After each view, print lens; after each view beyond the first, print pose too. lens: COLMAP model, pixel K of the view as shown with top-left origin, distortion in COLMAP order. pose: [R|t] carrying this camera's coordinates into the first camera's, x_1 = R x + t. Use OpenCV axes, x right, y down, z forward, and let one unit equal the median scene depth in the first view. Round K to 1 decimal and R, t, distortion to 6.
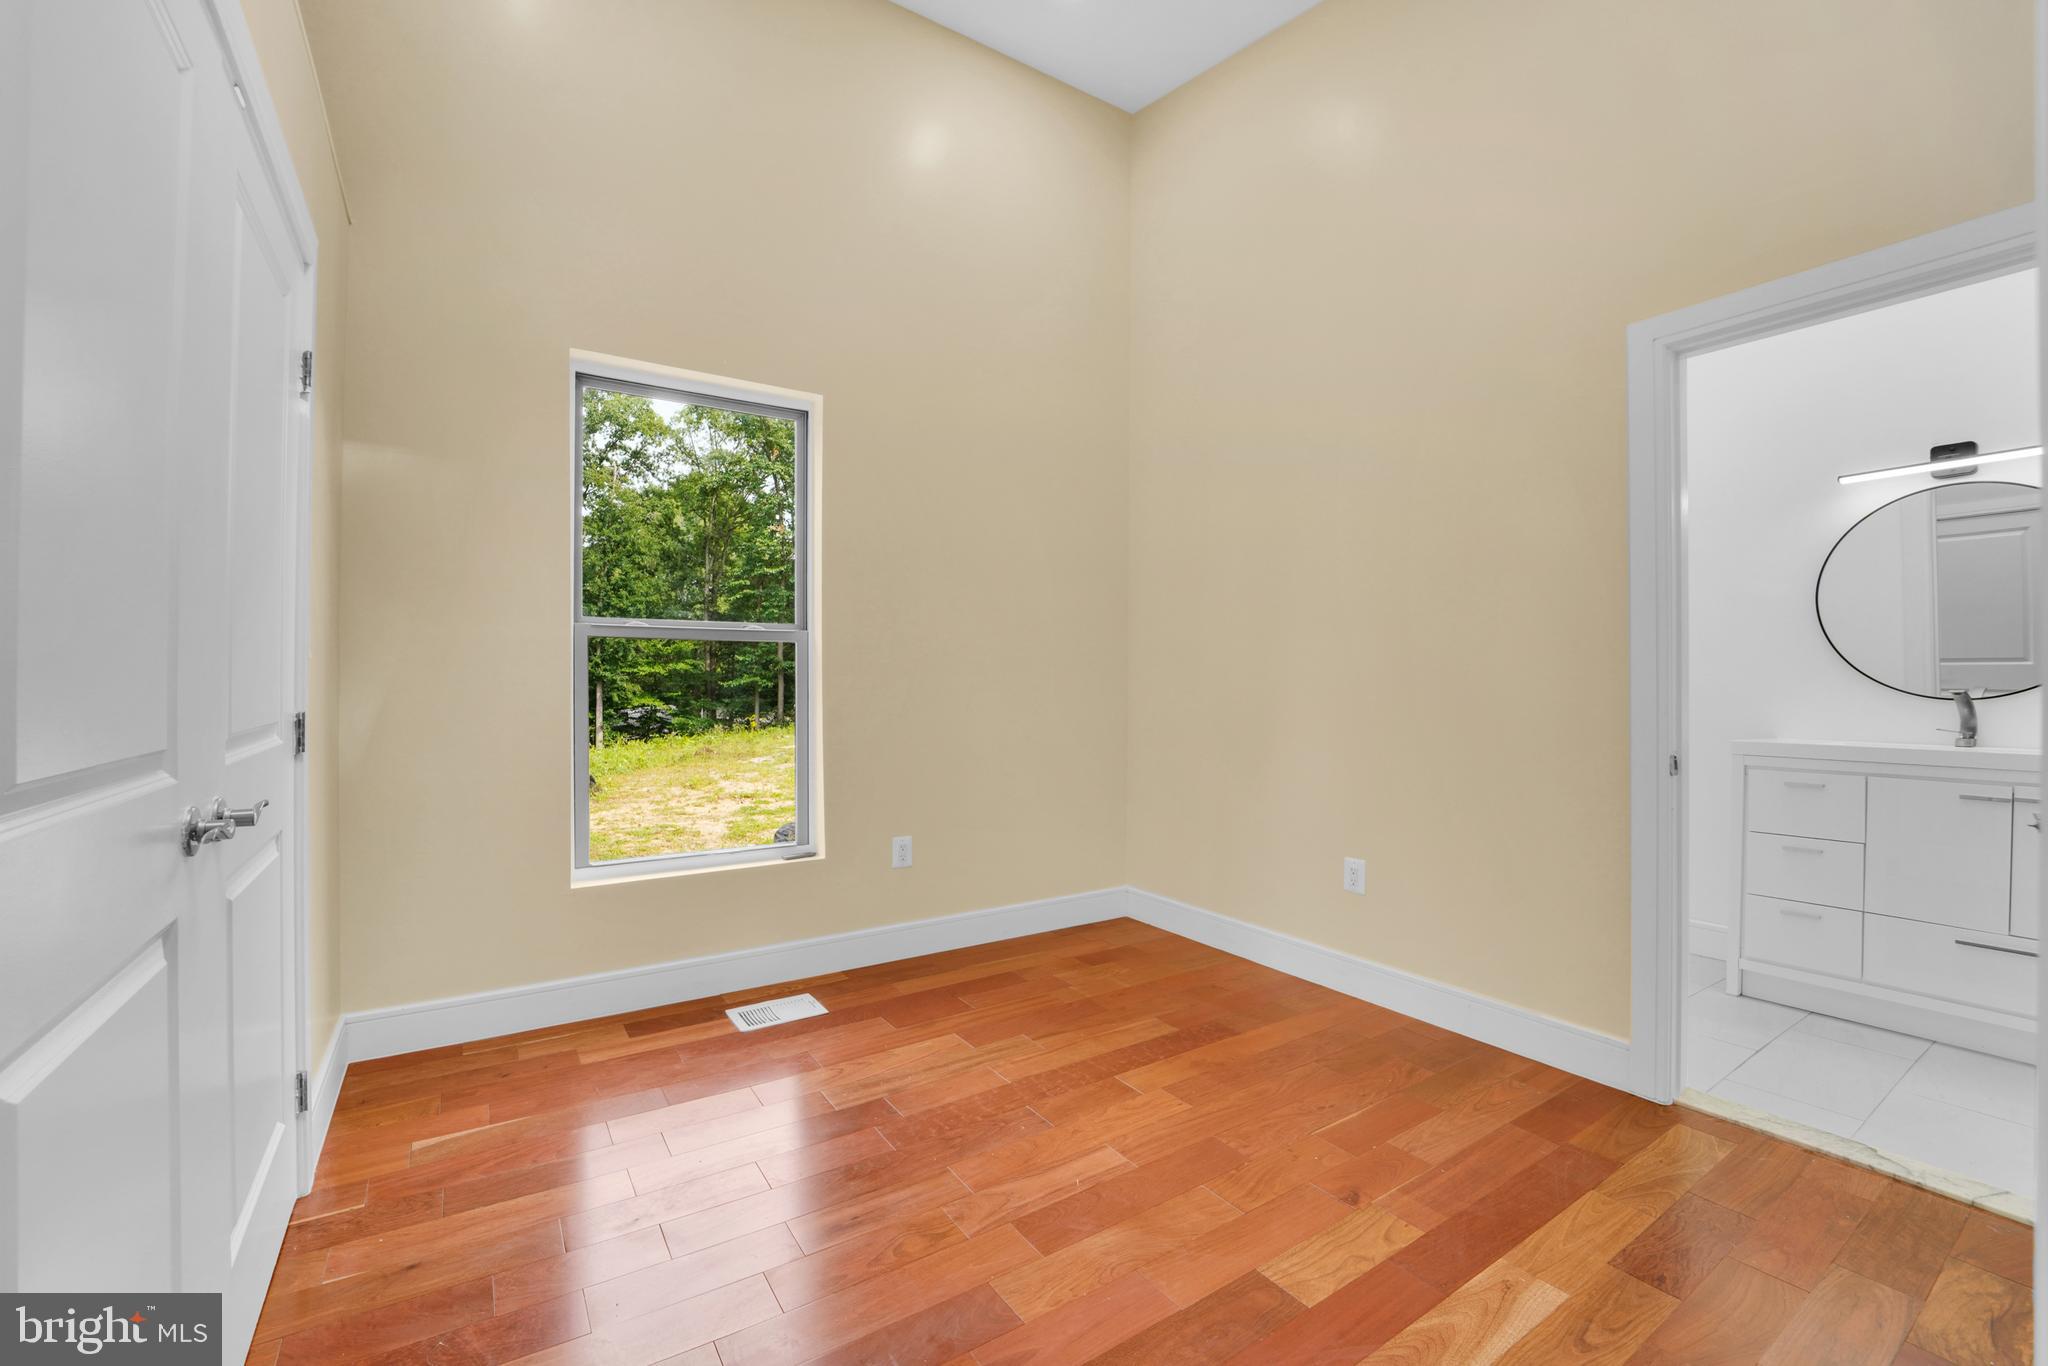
lens RADIAL K [[870.5, 0, 998.1], [0, 870.5, 677.1], [0, 0, 1]] dist [-0.003650, -0.000081]
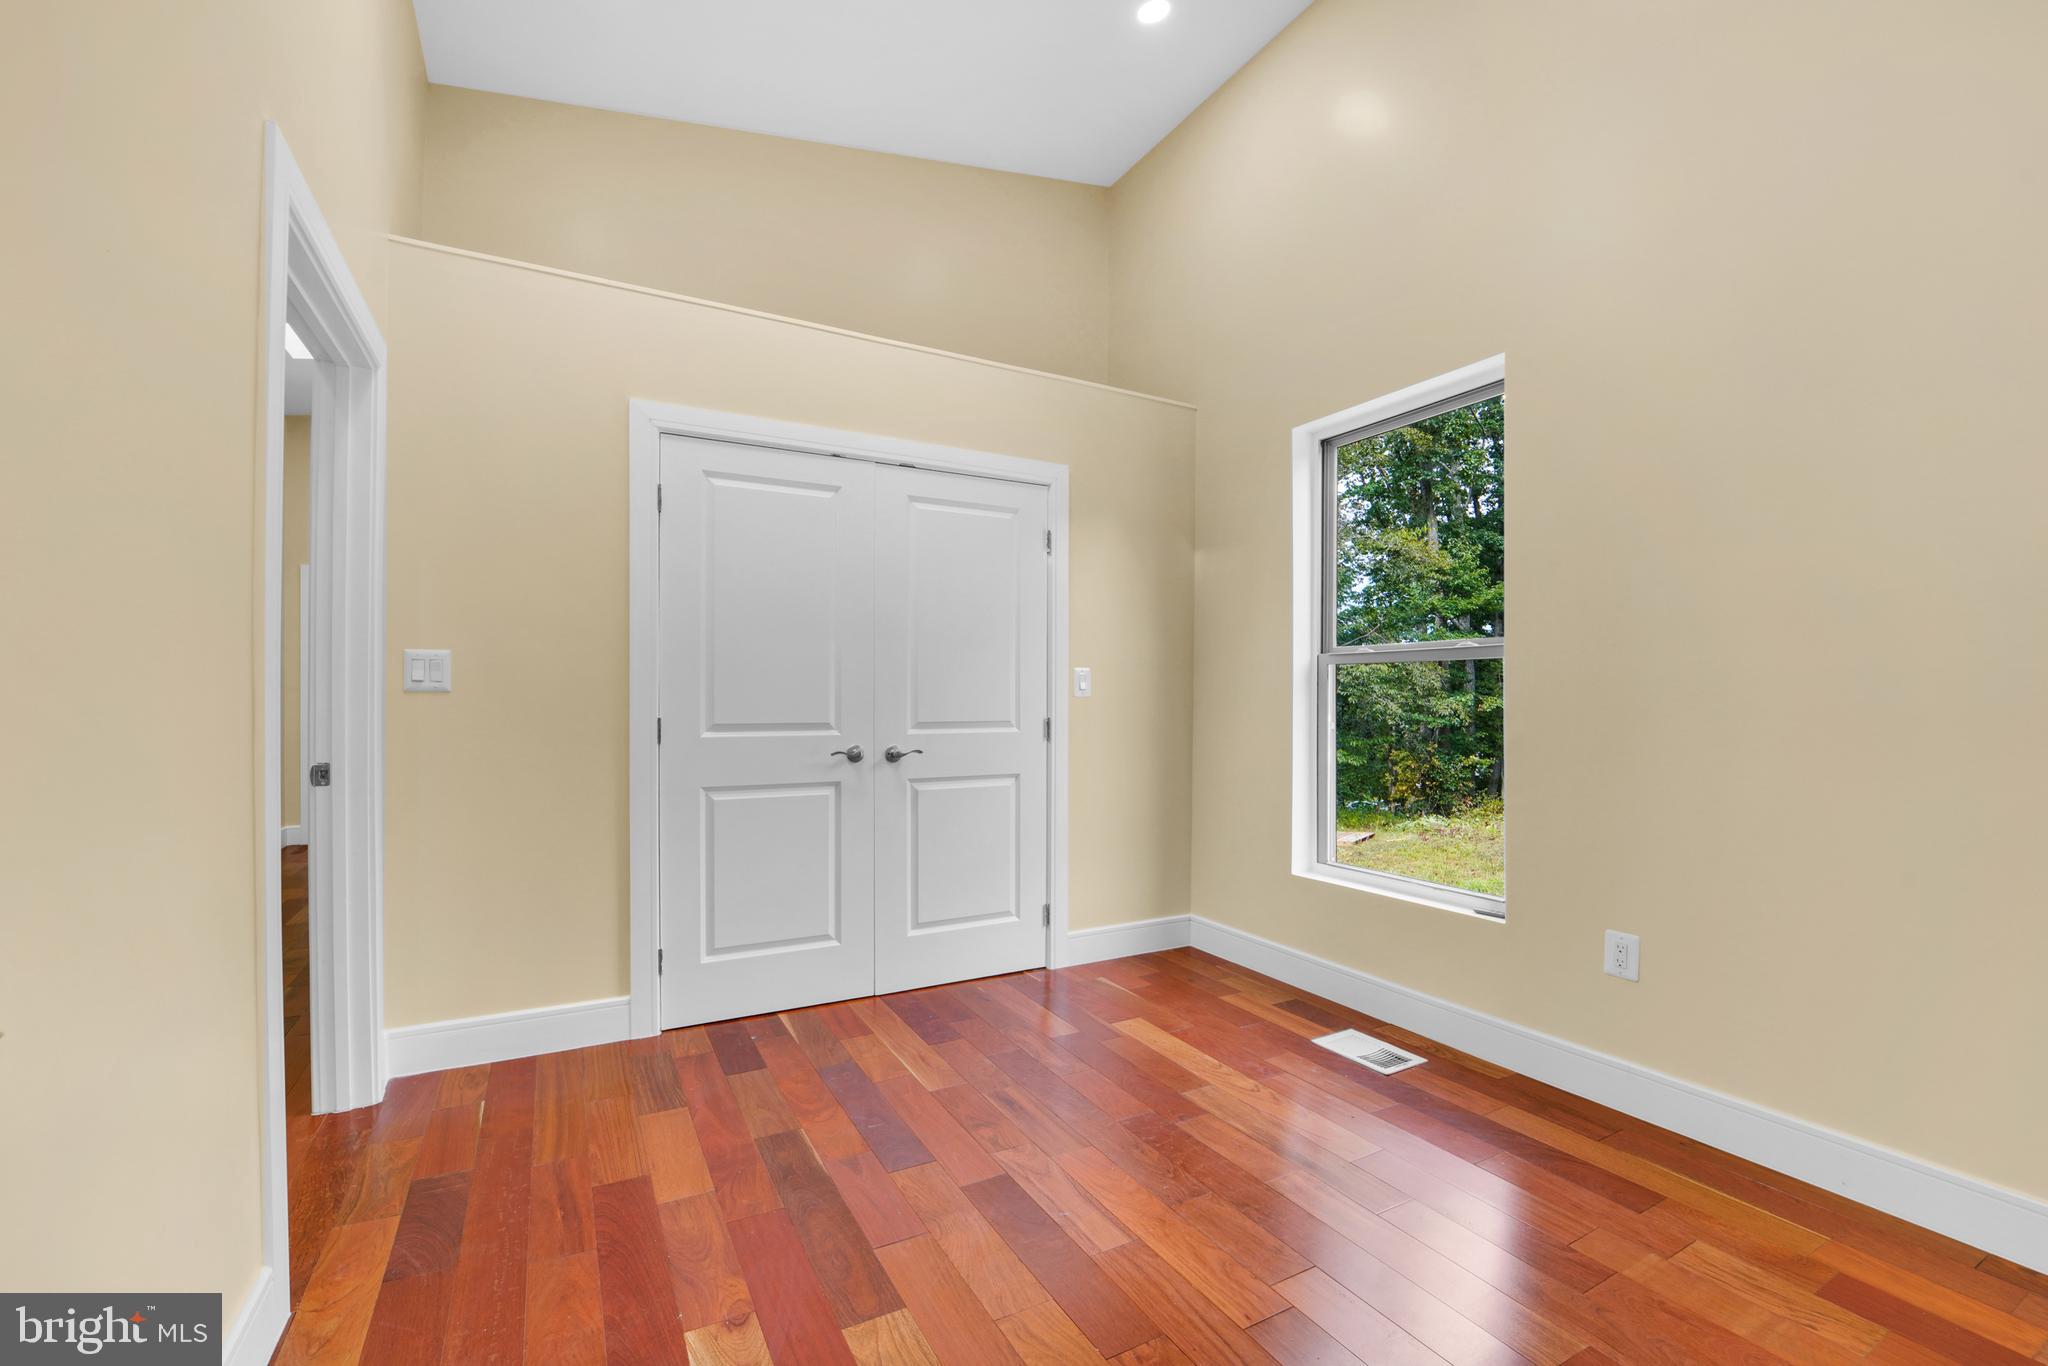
lens RADIAL K [[866.4, 0, 1013.1], [0, 866.4, 695.9], [0, 0, 1]] dist [-0.016566, 0.000653]
pose [[-0.091288, -0.008522, -0.995788, 0.811608], [-0.002292, 0.999963, -0.008347, 0.006597], [0.995822, 0.001521, -0.091304, 0.787703]]
